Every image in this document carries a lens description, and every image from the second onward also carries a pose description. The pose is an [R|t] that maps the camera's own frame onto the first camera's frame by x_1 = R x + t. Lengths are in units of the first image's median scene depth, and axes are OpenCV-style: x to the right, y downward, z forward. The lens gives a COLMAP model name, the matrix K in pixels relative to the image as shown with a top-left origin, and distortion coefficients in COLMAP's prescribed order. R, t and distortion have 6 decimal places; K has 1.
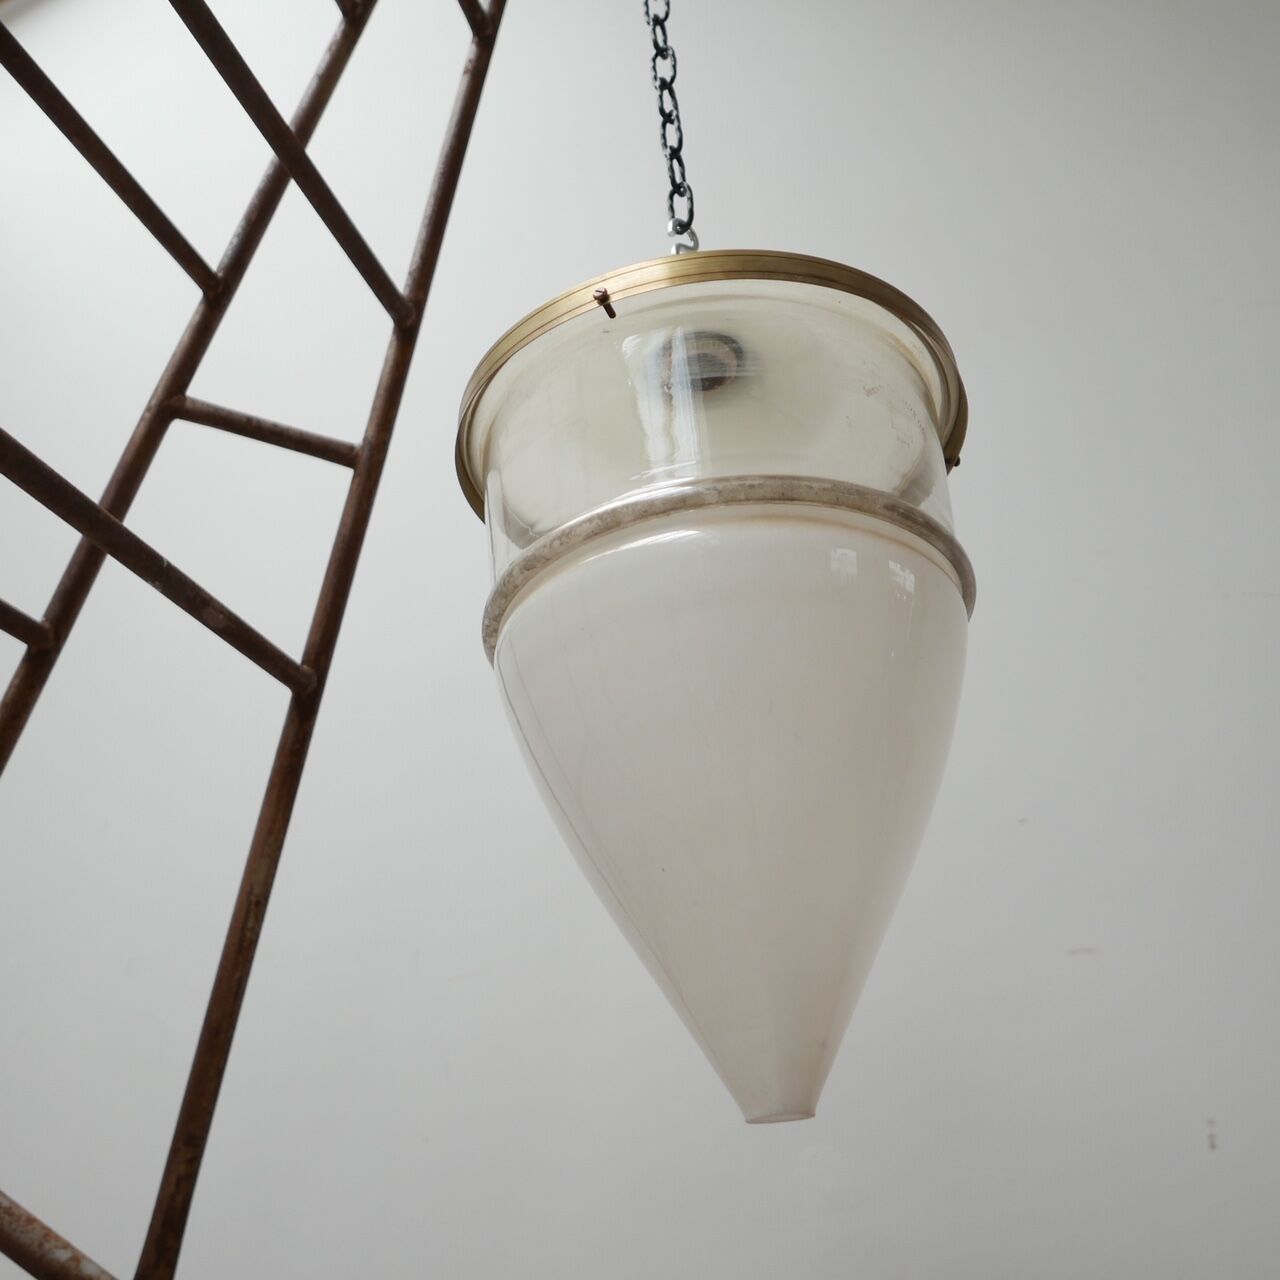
lens RADIAL K [[1251.3, 0, 542.7], [0, 1251.3, 625.3], [0, 0, 1]] dist [-0.001683, 0.013448]
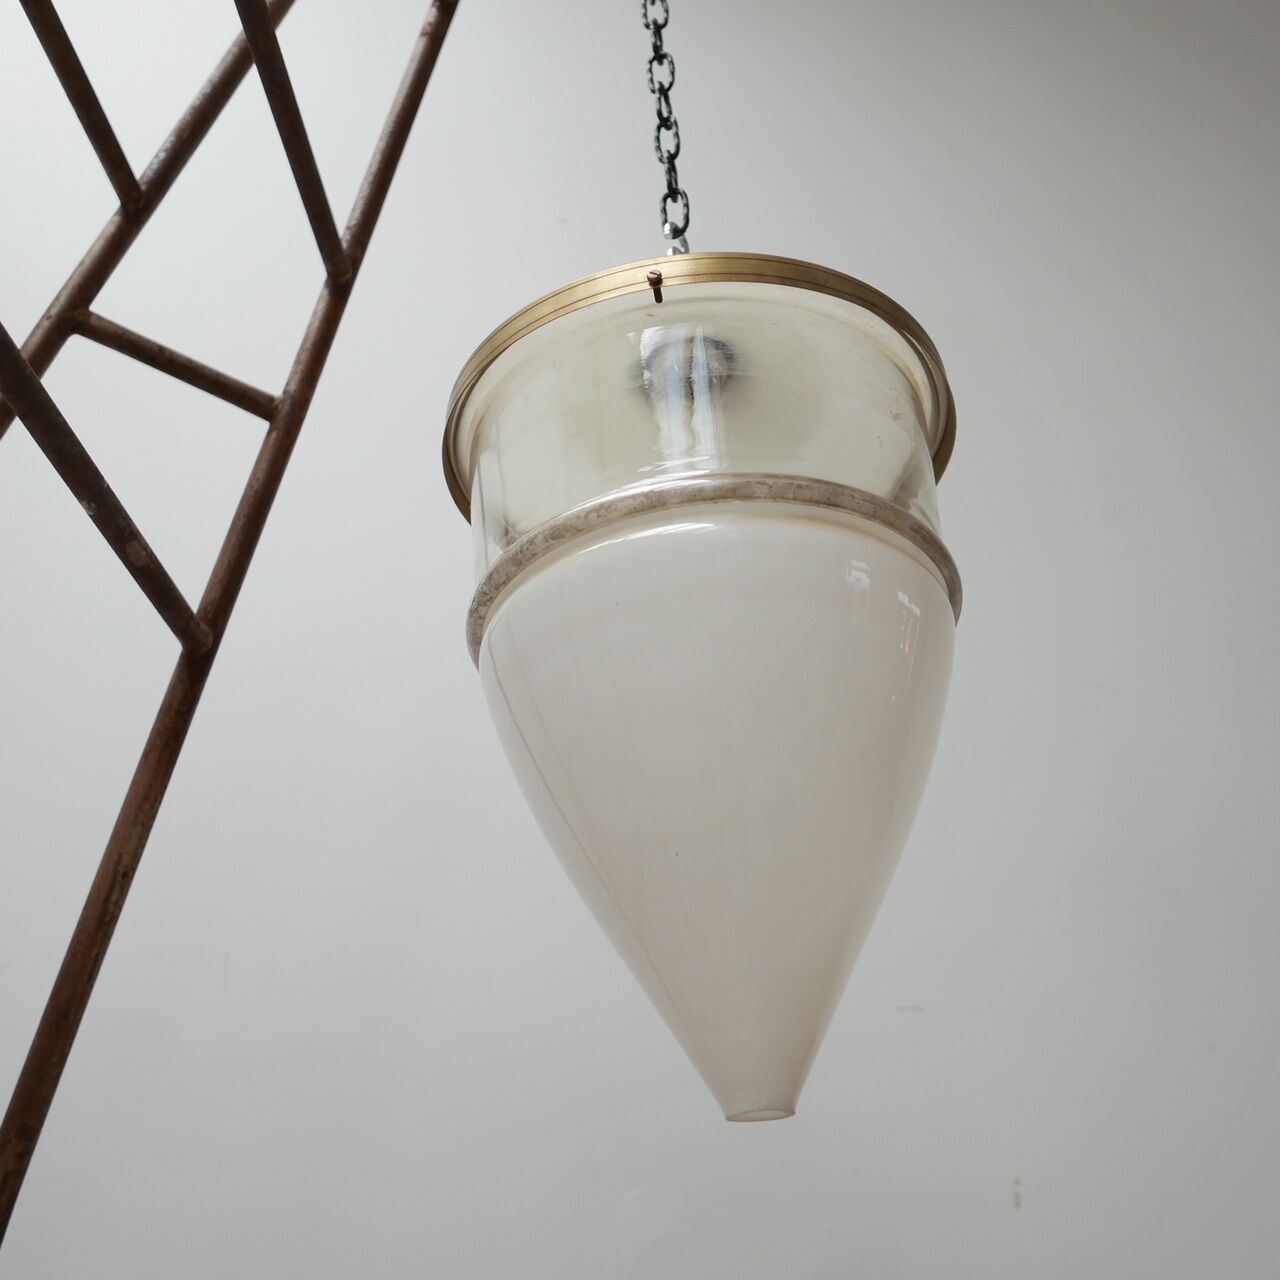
lens RADIAL K [[1336.4, 0, 545.2], [0, 1336.4, 623.7], [0, 0, 1]] dist [0.022920, -0.030596]
pose [[0.969082, 0.134979, 0.206547, -0.163953], [-0.127984, 0.990666, -0.046925, 0.051690], [-0.210953, 0.019039, 0.977311, -0.009902]]
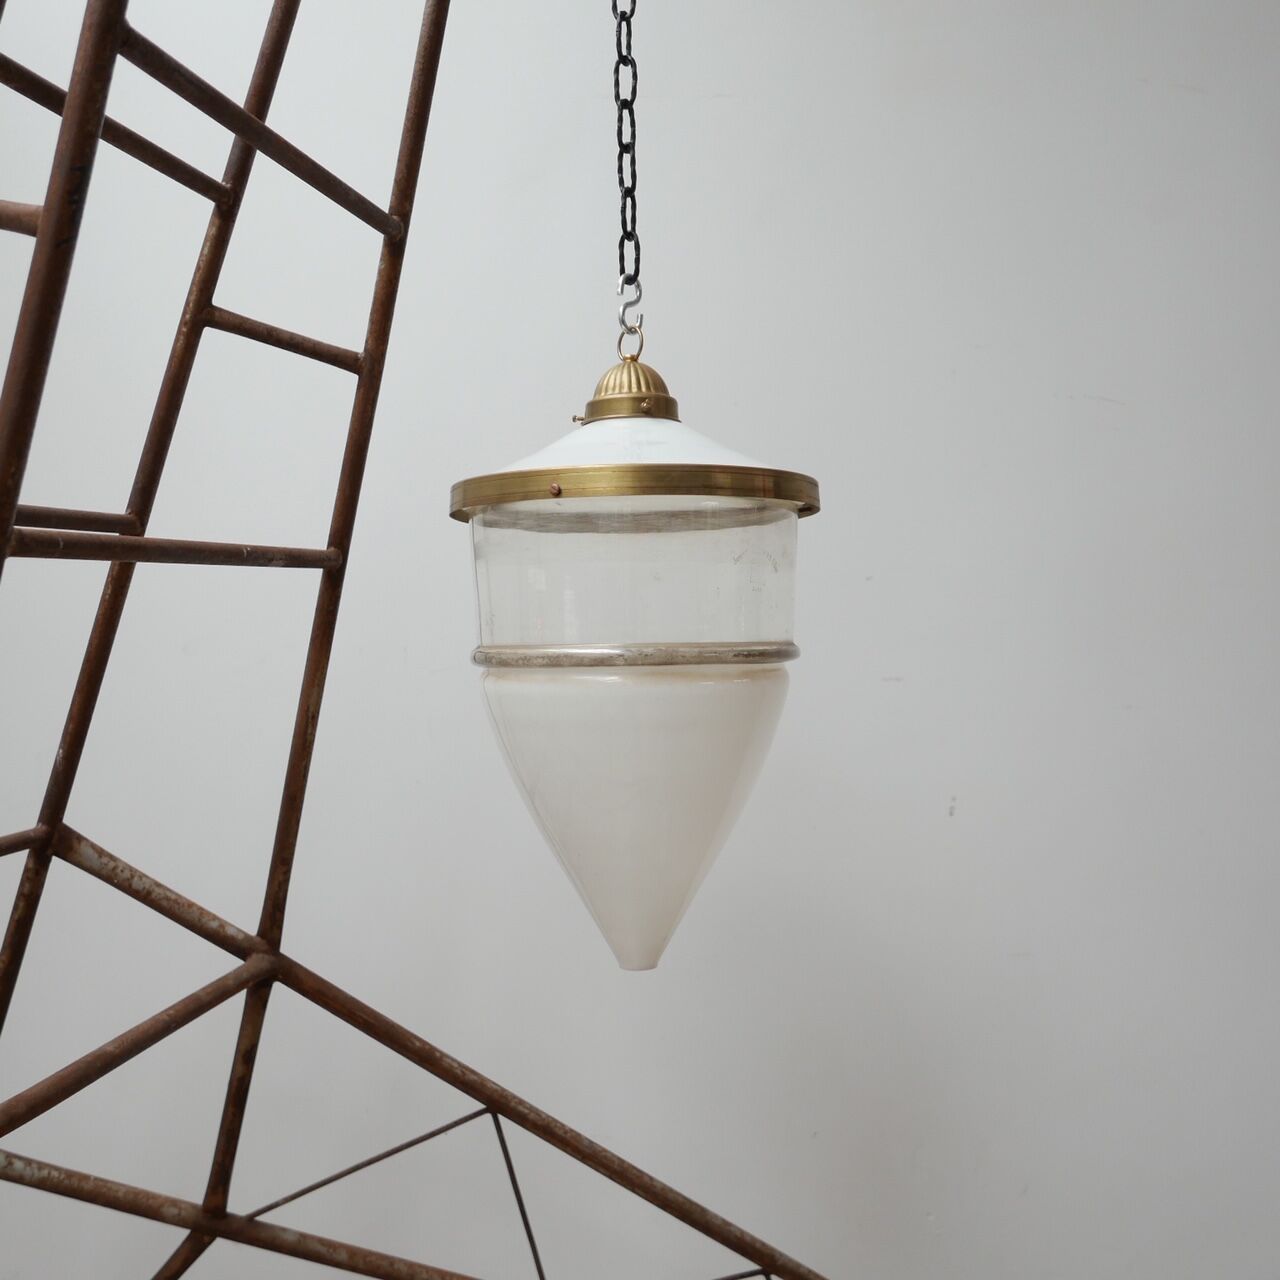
lens RADIAL K [[1251.3, 0, 542.7], [0, 1251.3, 625.3], [0, 0, 1]] dist [-0.001683, 0.013448]
pose [[0.999475, 0.011151, 0.030409, -0.006533], [-0.024701, 0.869705, 0.492954, -0.615551], [-0.020950, -0.493446, 0.869524, -0.225163]]
